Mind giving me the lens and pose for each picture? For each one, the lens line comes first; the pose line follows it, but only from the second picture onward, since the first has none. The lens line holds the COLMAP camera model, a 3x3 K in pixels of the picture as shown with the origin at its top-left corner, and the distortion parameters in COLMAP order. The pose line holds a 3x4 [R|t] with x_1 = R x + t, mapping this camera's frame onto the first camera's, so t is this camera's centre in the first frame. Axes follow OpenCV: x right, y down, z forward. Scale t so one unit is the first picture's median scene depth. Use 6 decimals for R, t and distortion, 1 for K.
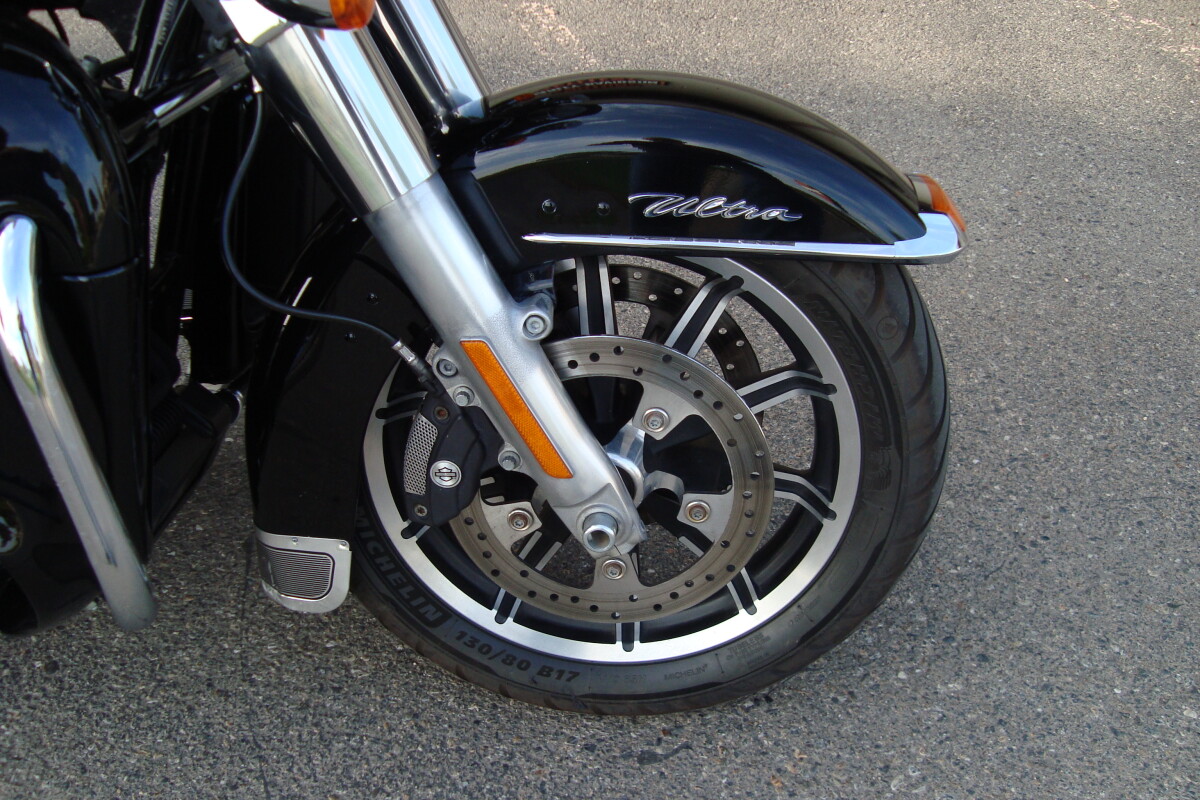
lens RADIAL K [[1107.8, 0, 601.6], [0, 1107.8, 399.3], [0, 0, 1]] dist [-0.101668, 0.000000]
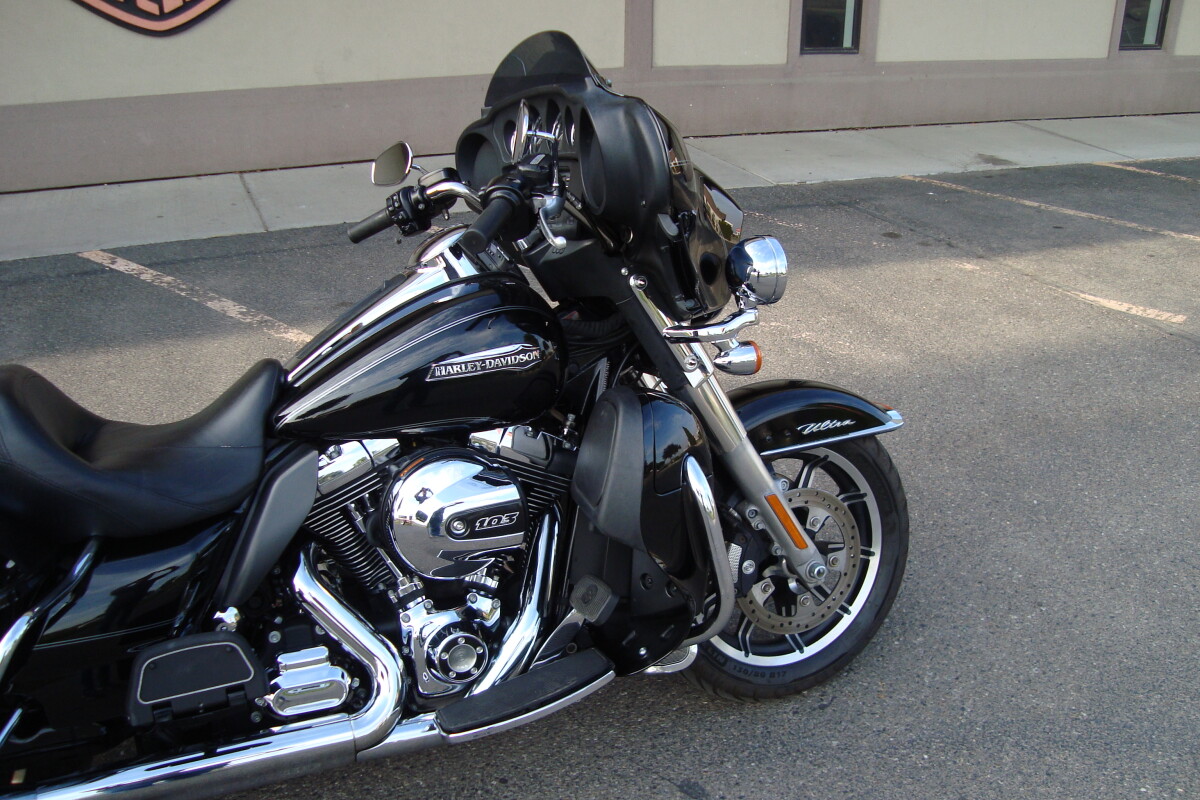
lens RADIAL K [[1107.8, 0, 583.8], [0, 1107.8, 450.7], [0, 0, 1]] dist [-0.101668, 0.000000]
pose [[0.887577, -0.202083, 0.413968, -1.157173], [0.302568, 0.933363, -0.193097, 0.157750], [-0.347361, 0.296642, 0.889575, -0.815086]]
